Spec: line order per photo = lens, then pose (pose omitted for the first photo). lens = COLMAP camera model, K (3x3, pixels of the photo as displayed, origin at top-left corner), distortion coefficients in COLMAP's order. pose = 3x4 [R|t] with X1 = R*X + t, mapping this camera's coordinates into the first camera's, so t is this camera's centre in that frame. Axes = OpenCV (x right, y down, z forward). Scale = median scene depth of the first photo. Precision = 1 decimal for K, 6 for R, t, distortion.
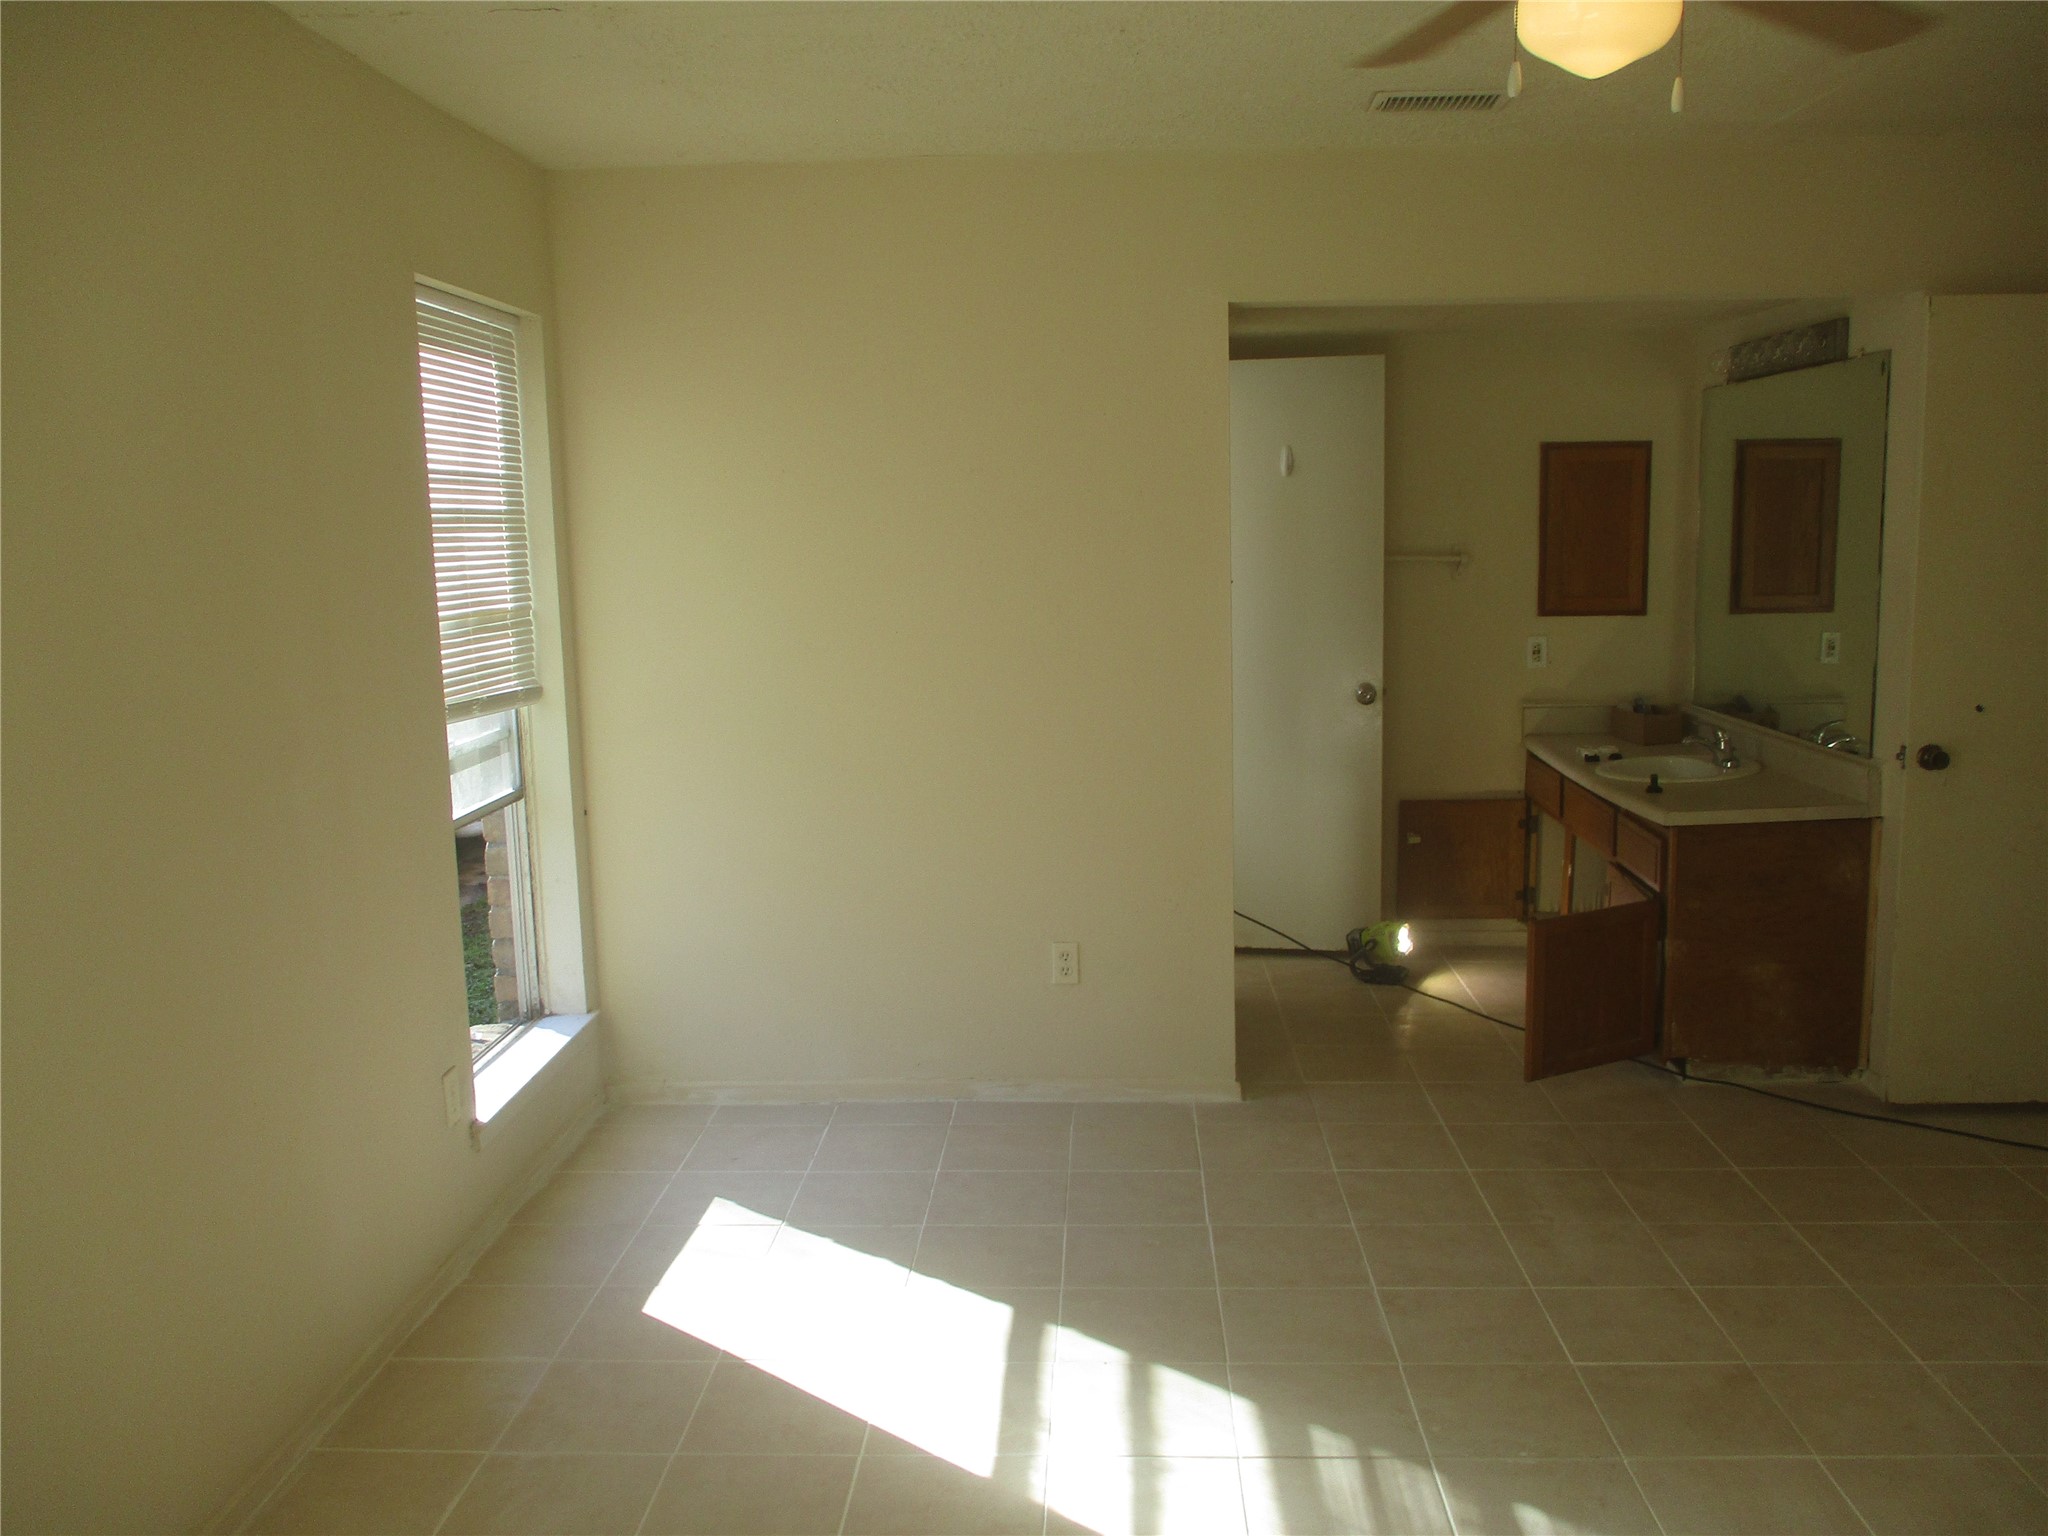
lens RADIAL K [[1743.4, 0, 1023.6], [0, 1743.4, 764.6], [0, 0, 1]] dist [-0.017690, -0.014810]
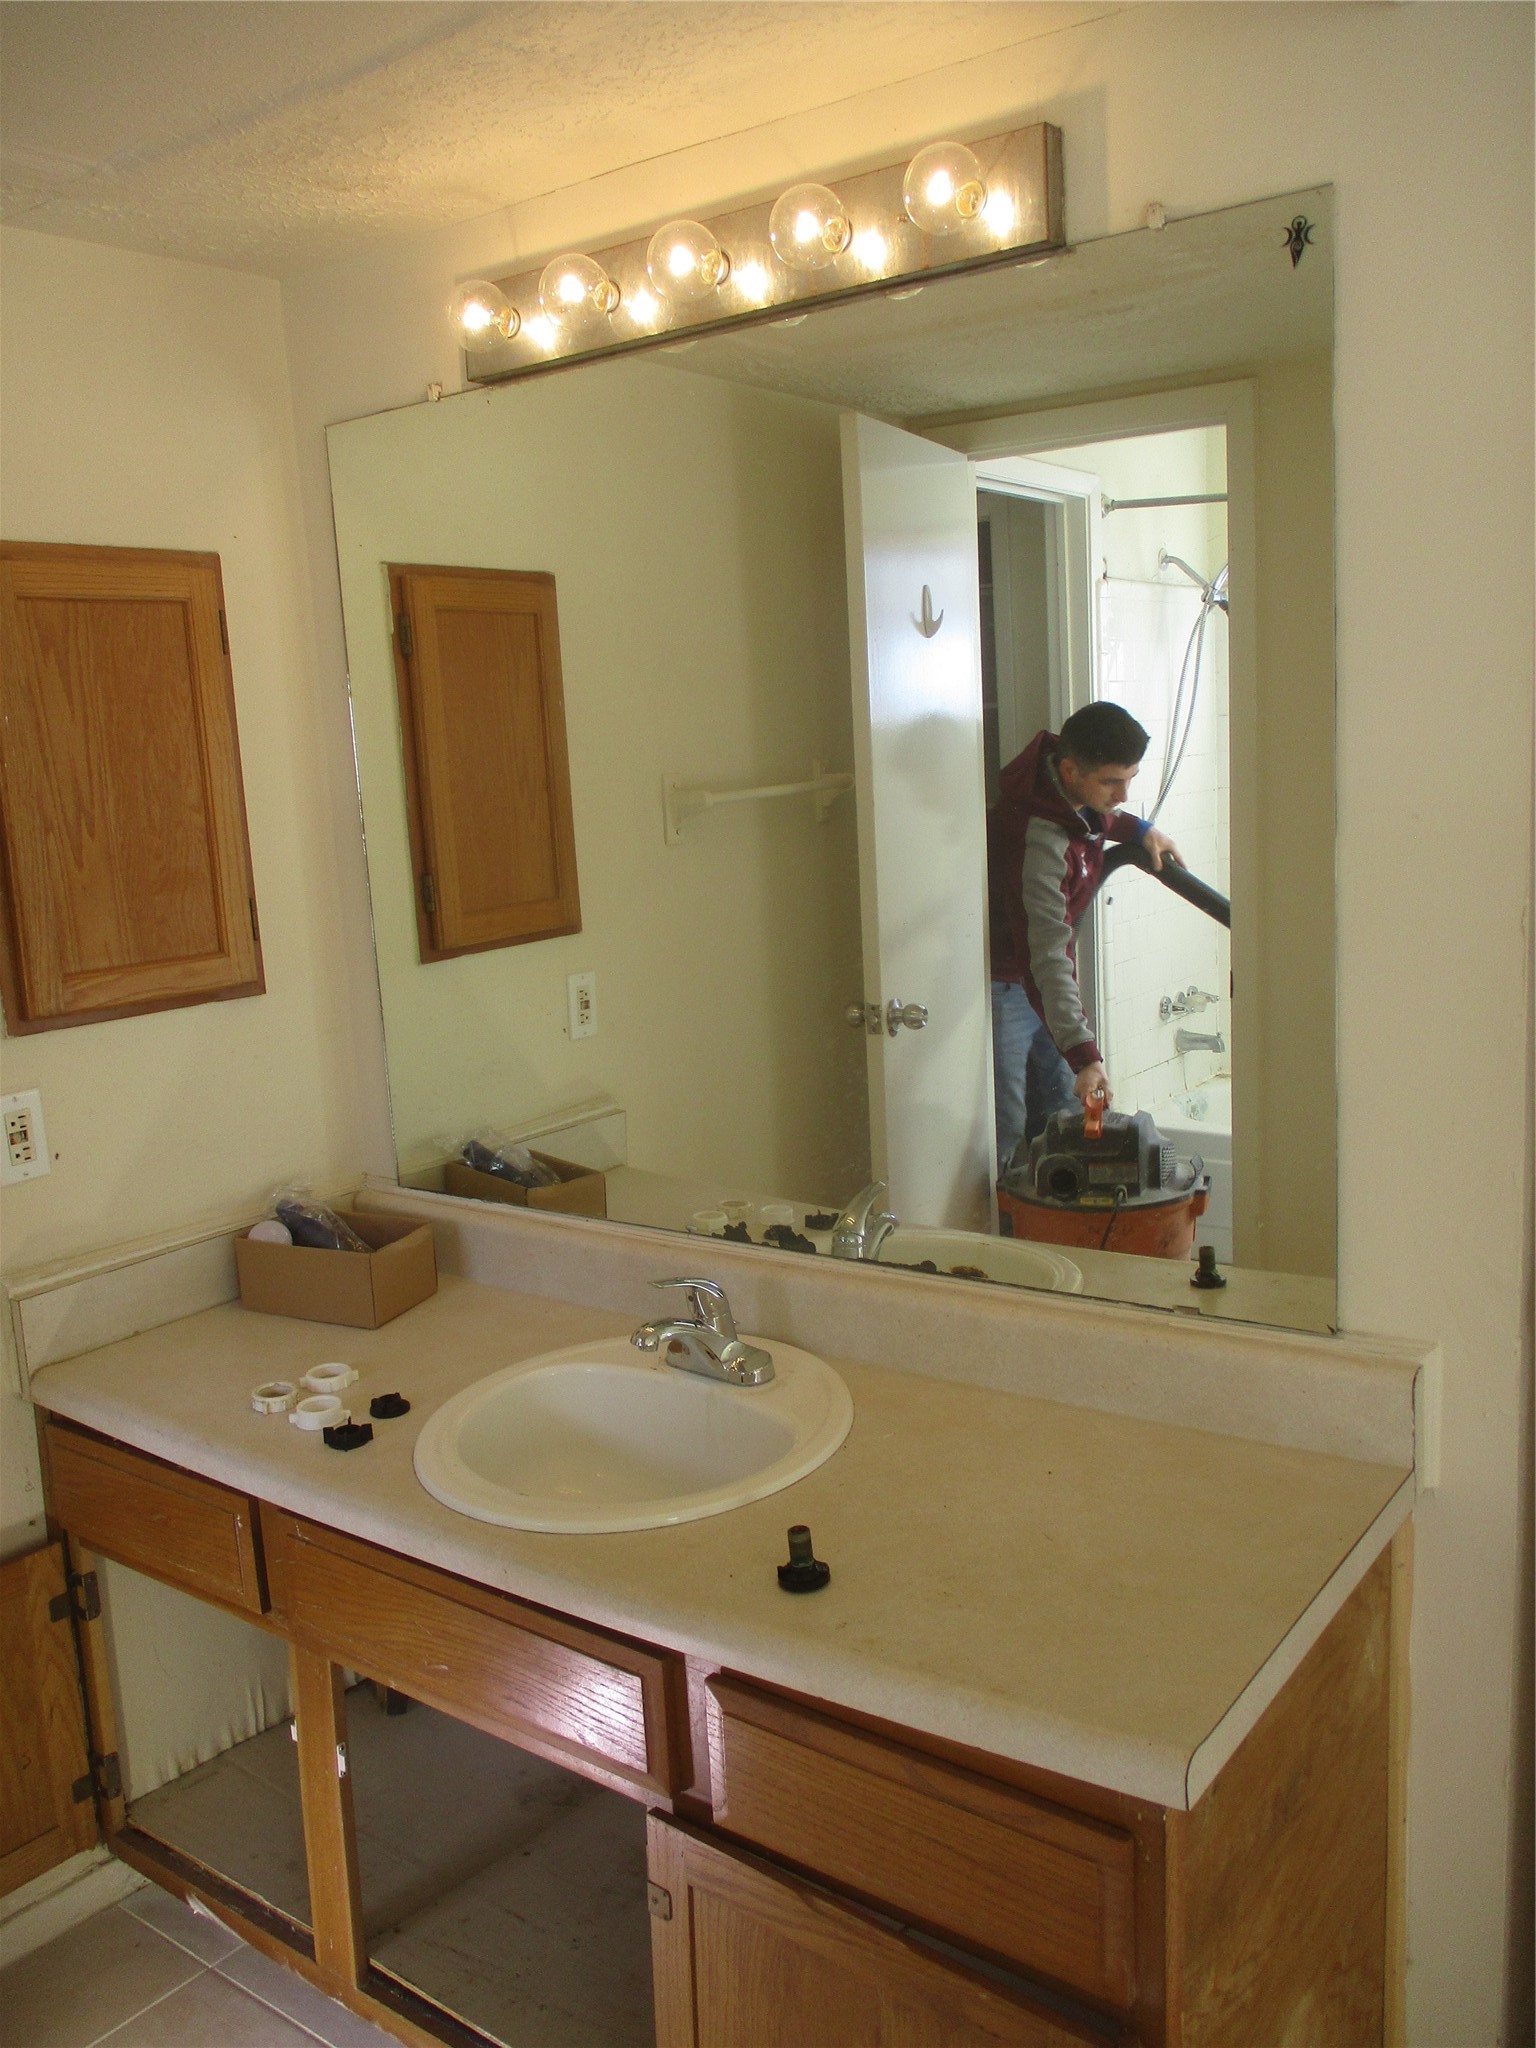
lens RADIAL K [[1743.4, 0, 769.3], [0, 1743.4, 1021.8], [0, 0, 1]] dist [-0.017690, -0.014810]
pose [[0.575227, -0.149790, 0.804162, 0.101984], [0.163333, 0.984326, 0.066515, -0.087210], [-0.801521, 0.093085, 0.590676, 0.672176]]
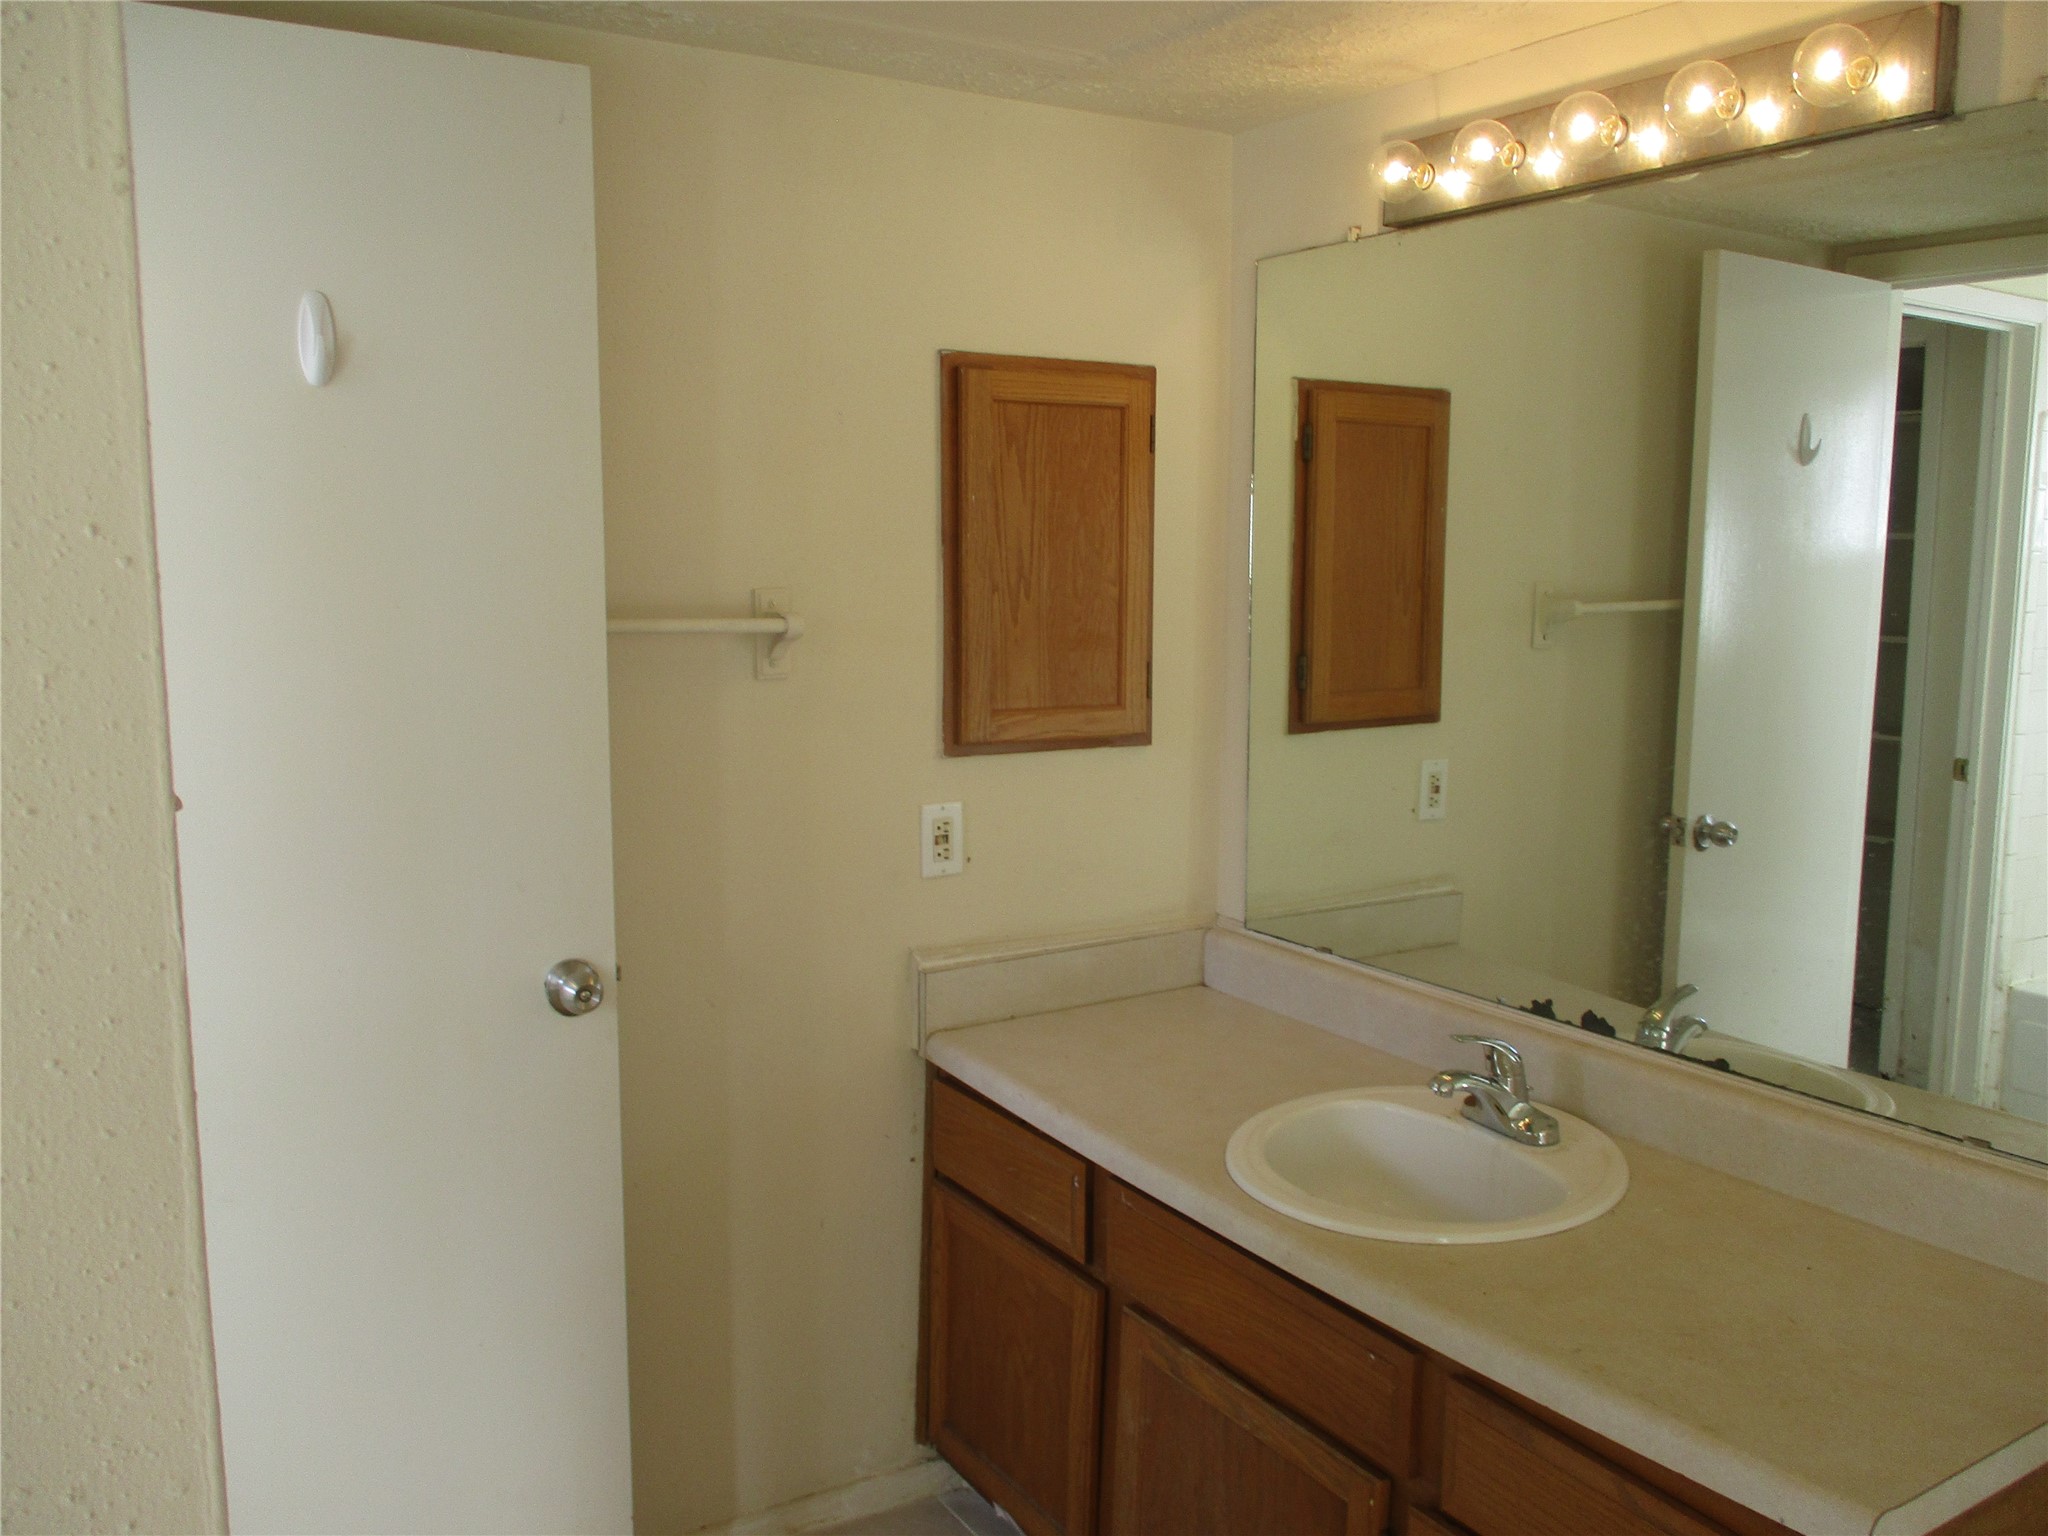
lens RADIAL K [[1743.4, 0, 1023.9], [0, 1743.4, 764.1], [0, 0, 1]] dist [-0.017690, -0.014810]
pose [[0.830610, -0.049375, 0.554662, 0.072615], [0.059403, 0.998234, -0.000095, -0.082784], [-0.553678, 0.033028, 0.832076, 0.633826]]
